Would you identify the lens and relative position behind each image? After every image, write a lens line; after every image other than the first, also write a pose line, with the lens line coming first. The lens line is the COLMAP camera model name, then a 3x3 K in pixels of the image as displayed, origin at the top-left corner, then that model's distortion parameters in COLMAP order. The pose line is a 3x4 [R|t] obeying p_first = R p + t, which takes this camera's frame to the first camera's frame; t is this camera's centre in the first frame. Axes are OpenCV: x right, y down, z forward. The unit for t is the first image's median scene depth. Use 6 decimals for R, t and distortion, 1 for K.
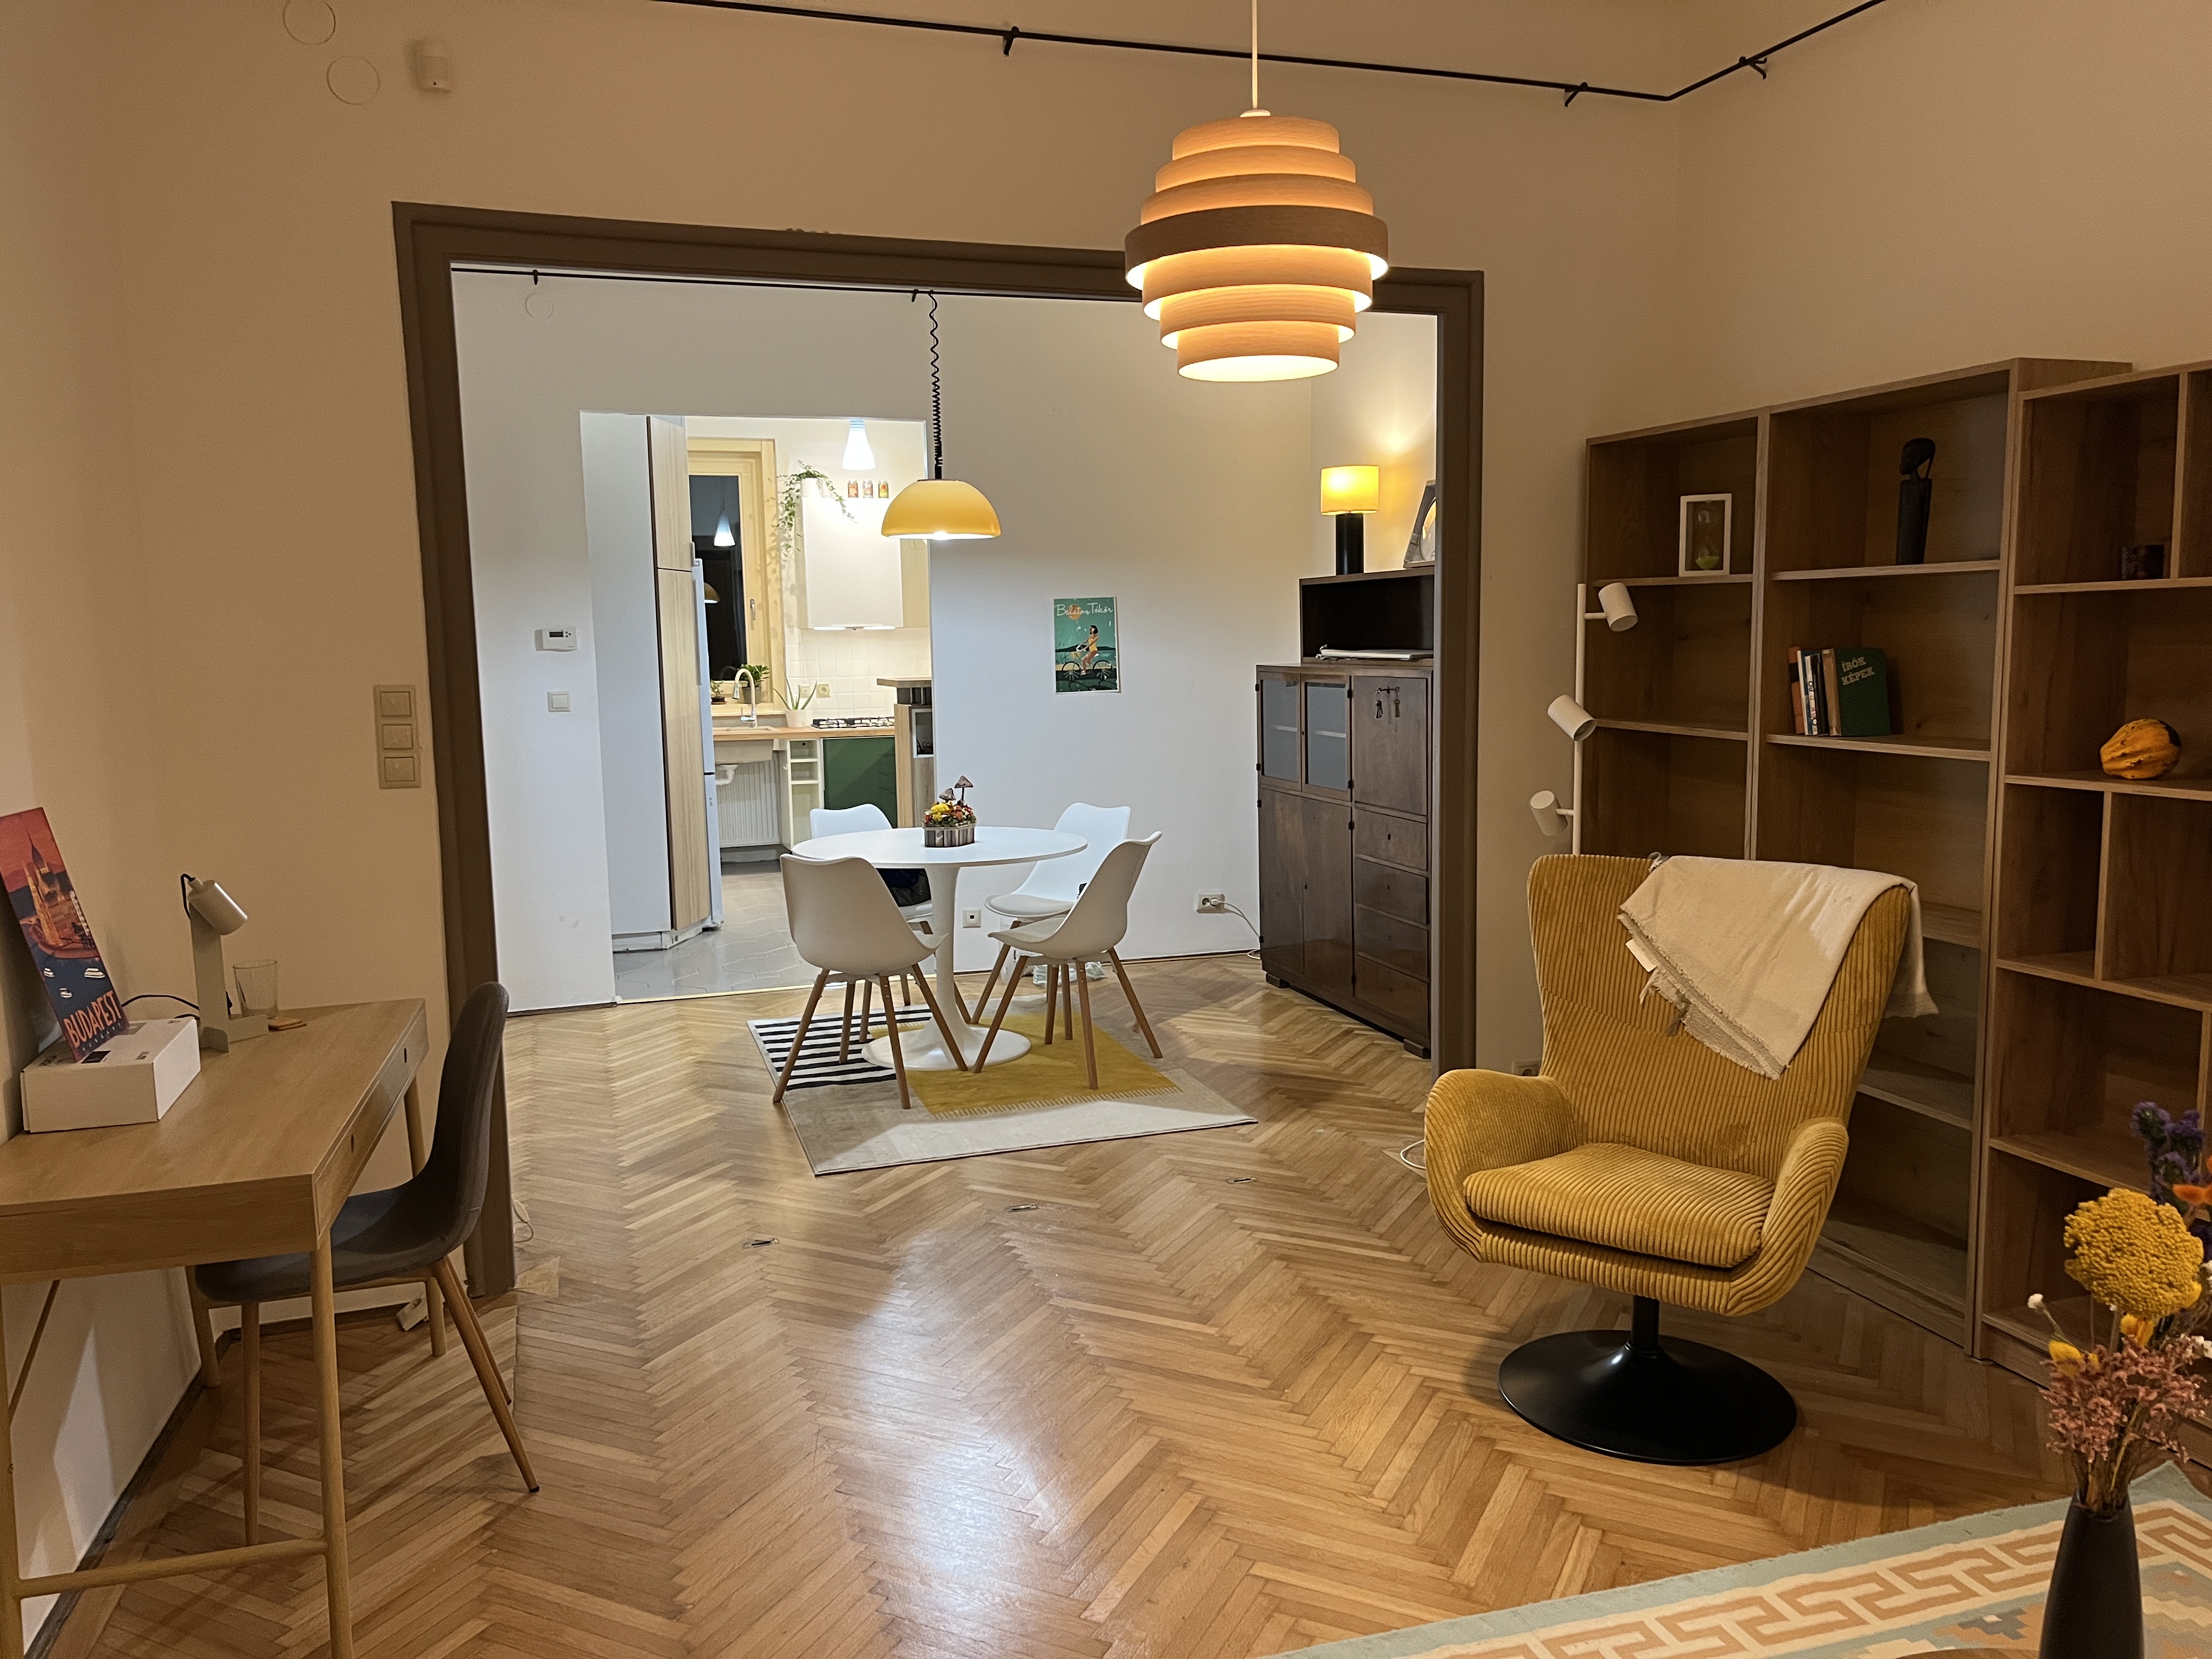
lens RADIAL K [[1689.2, 0, 1106.0], [0, 1689.2, 829.5], [0, 0, 1]] dist [-0.026216, 0.155619]
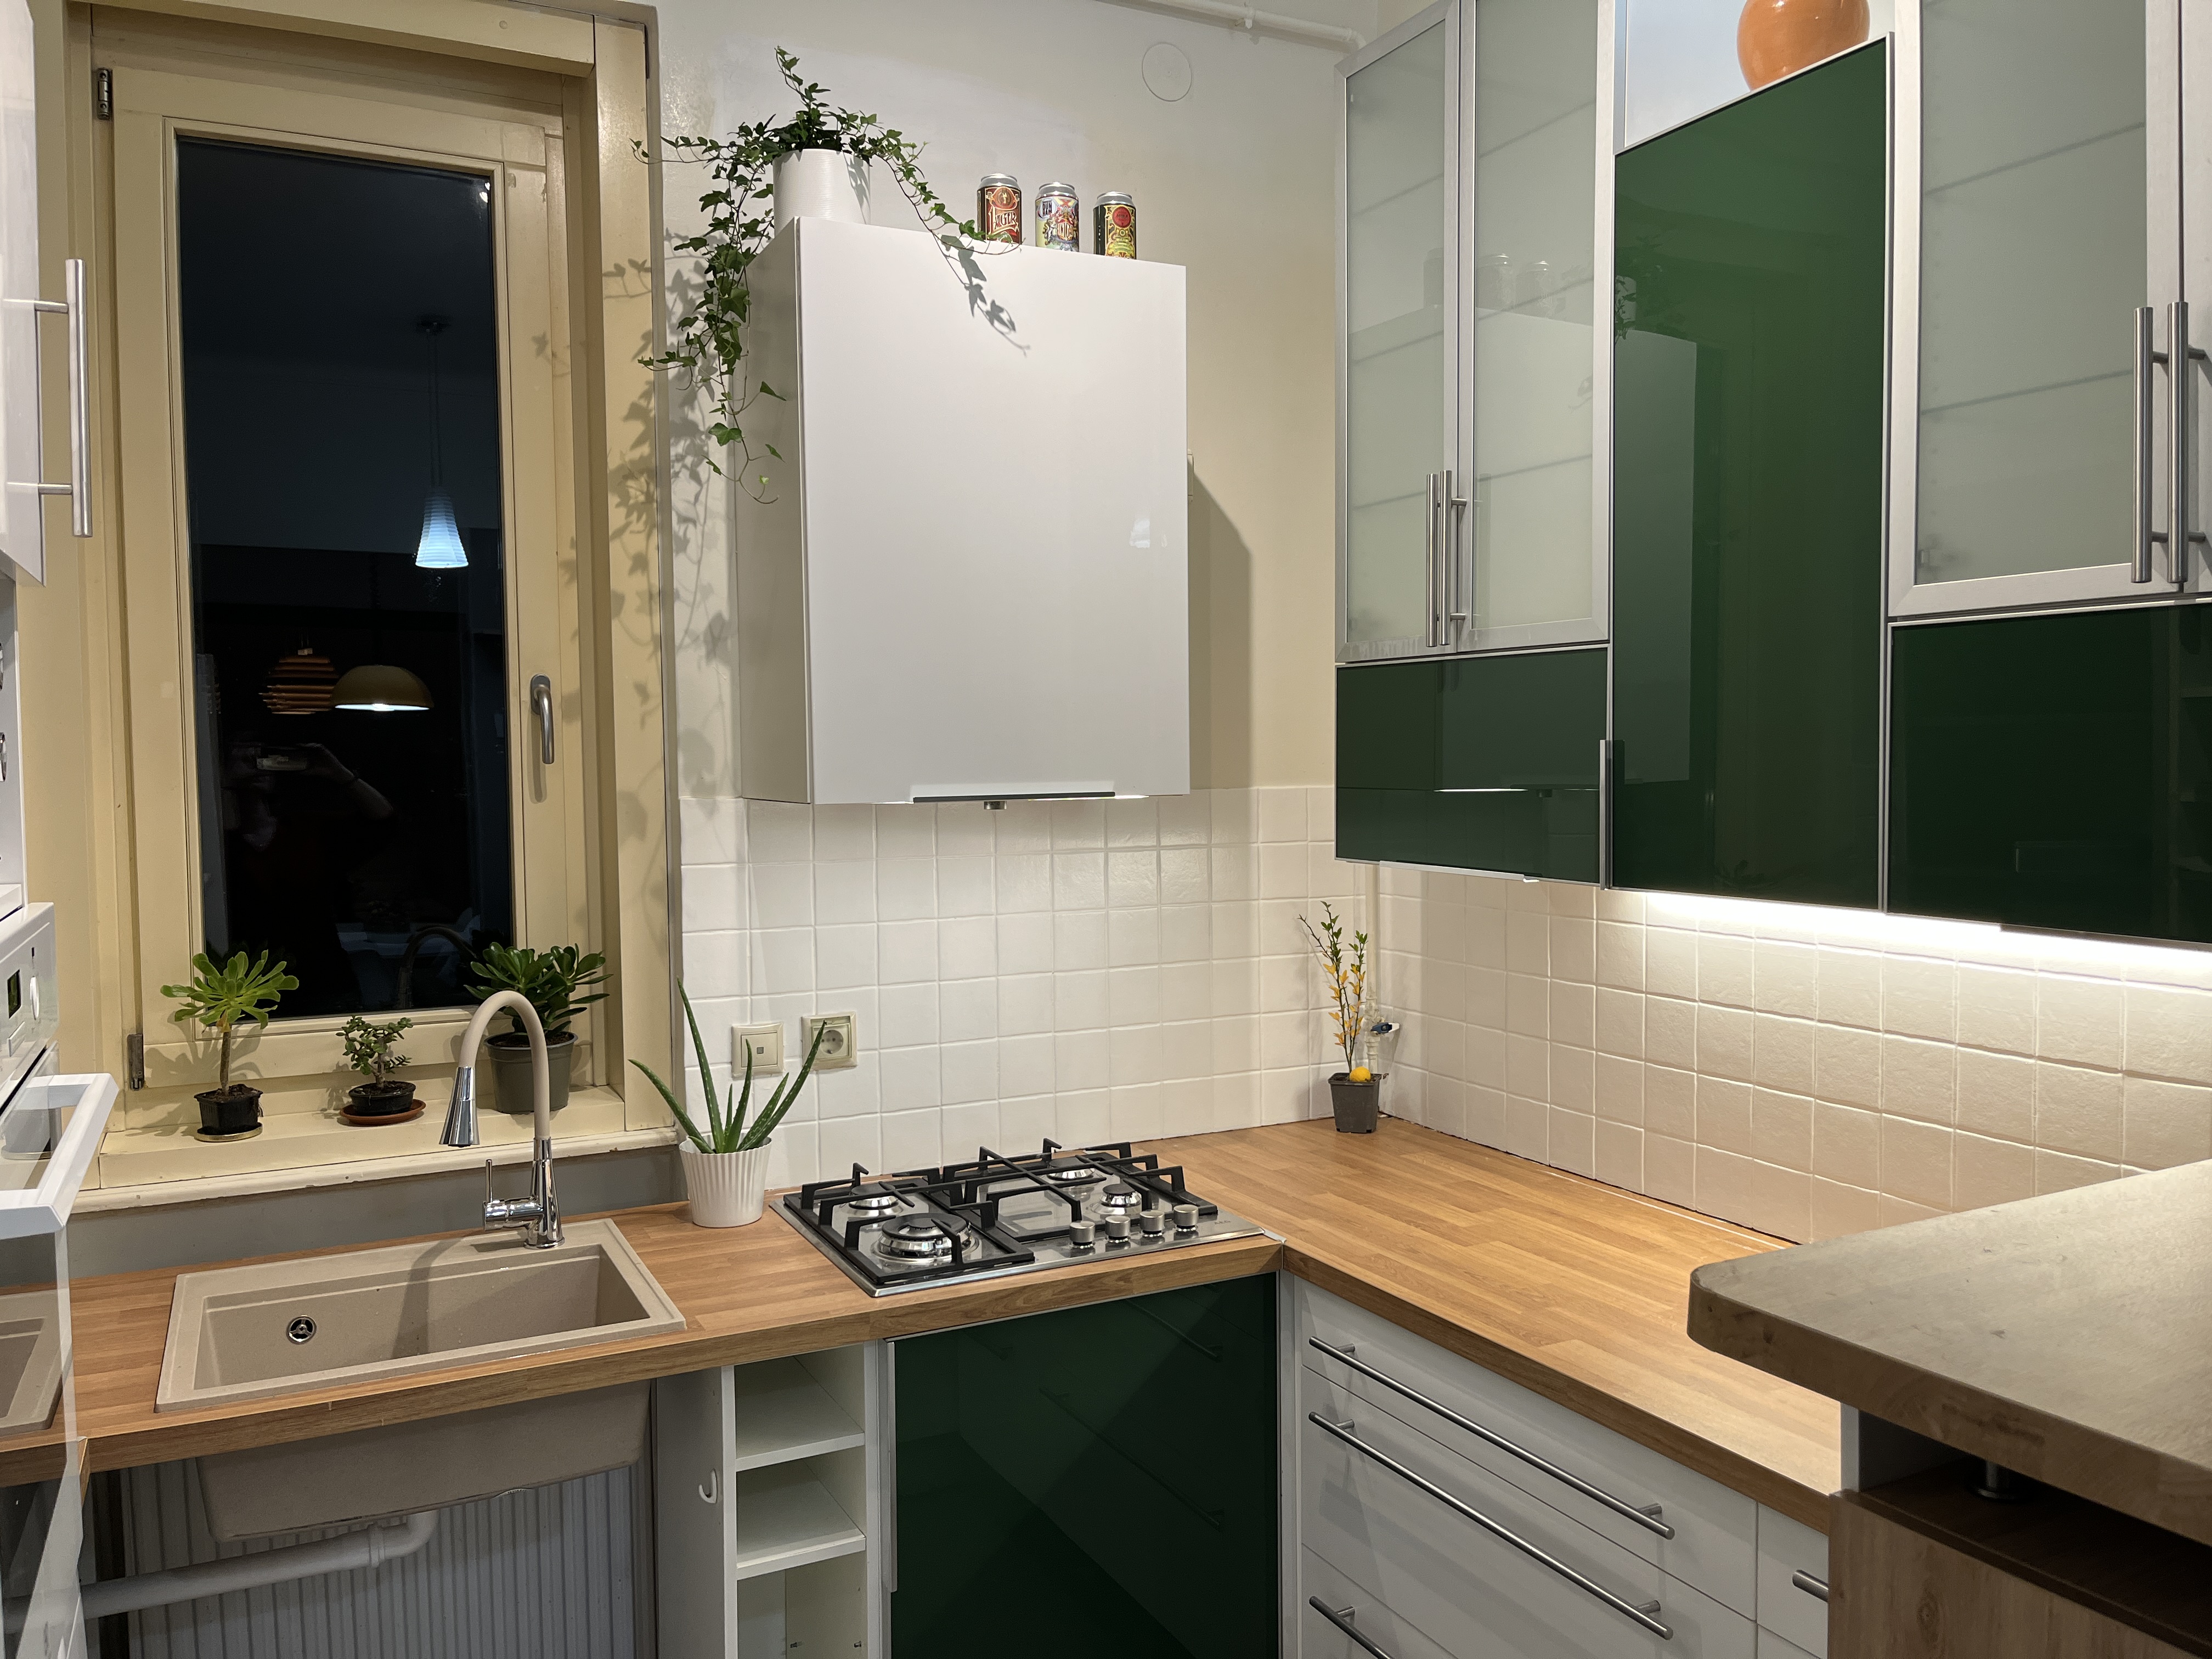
lens RADIAL K [[1664.2, 0, 1106.0], [0, 1664.2, 829.5], [0, 0, 1]] dist [0.054999, -0.072164]
pose [[0.989719, -0.000417, 0.143027, -0.165583], [0.011497, 0.996992, -0.076651, -0.096159], [-0.142565, 0.077507, 0.986746, 0.760942]]
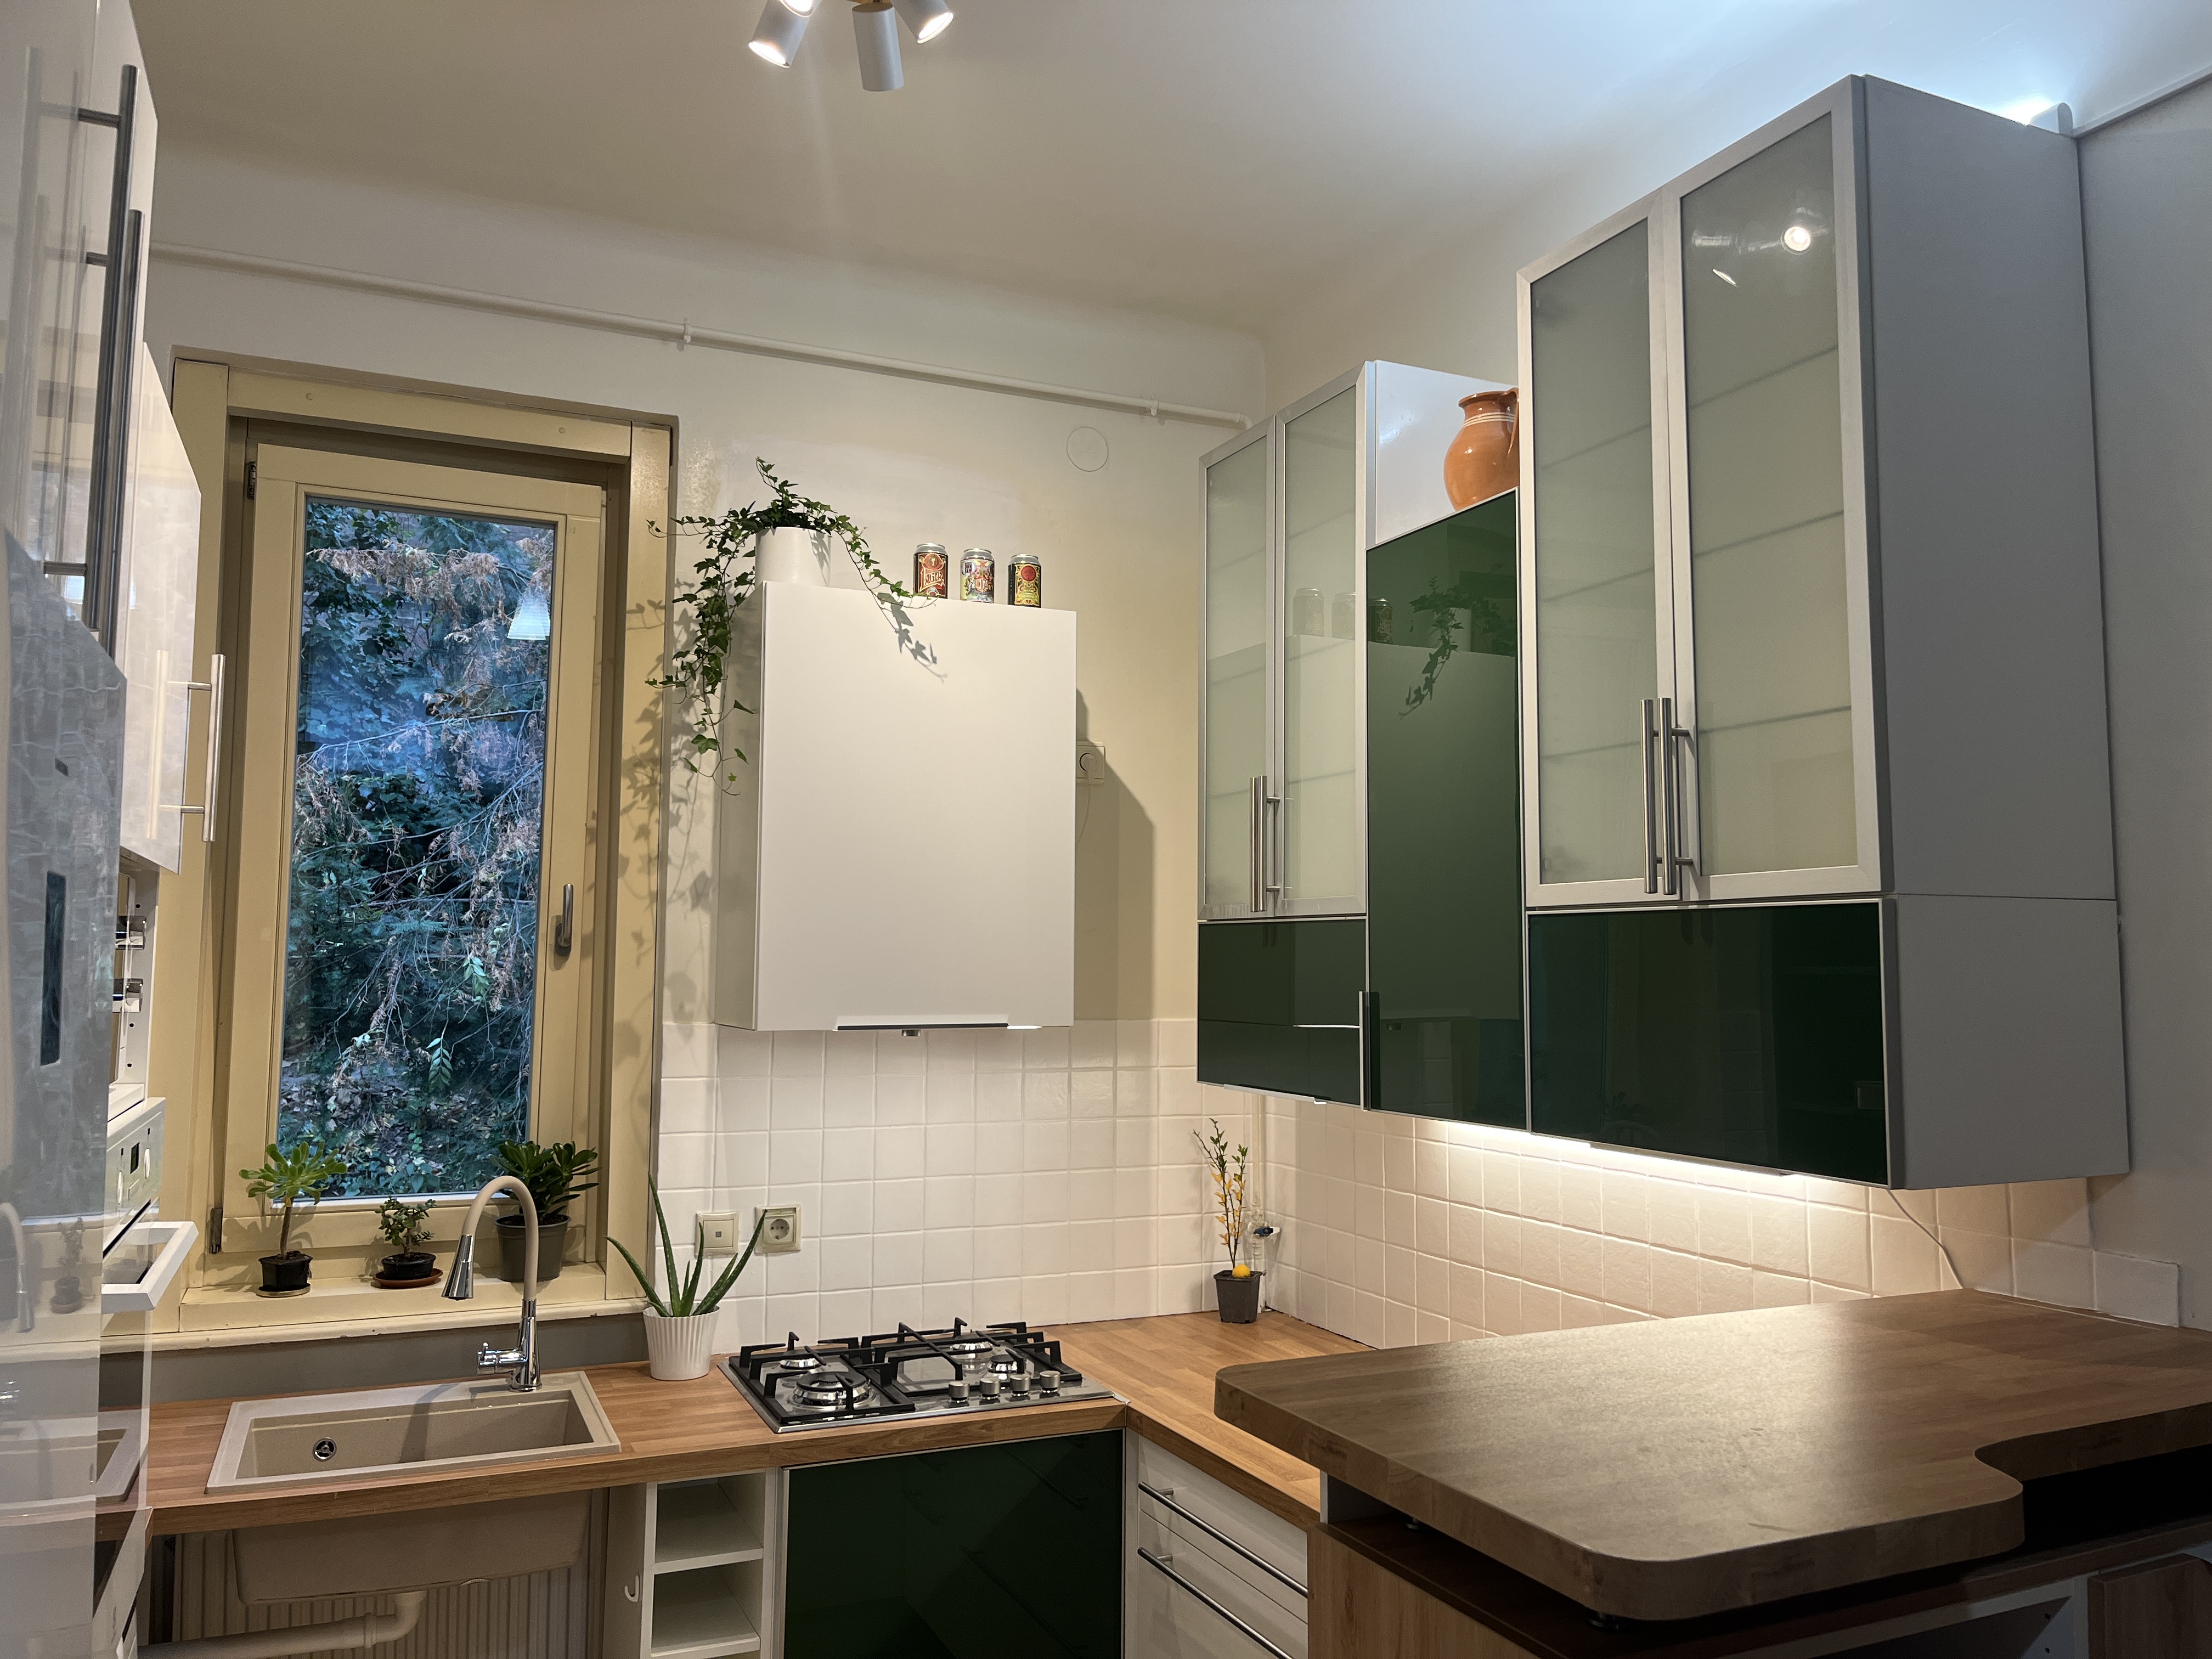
lens RADIAL K [[1675.6, 0, 1140.7], [0, 1675.6, 829.3], [0, 0, 1]] dist [0.059655, -0.098459]
pose [[0.994288, 0.032384, 0.101704, -0.138883], [-0.010789, 0.978475, -0.206085, -0.092639], [-0.106188, 0.203811, 0.973234, 0.698795]]
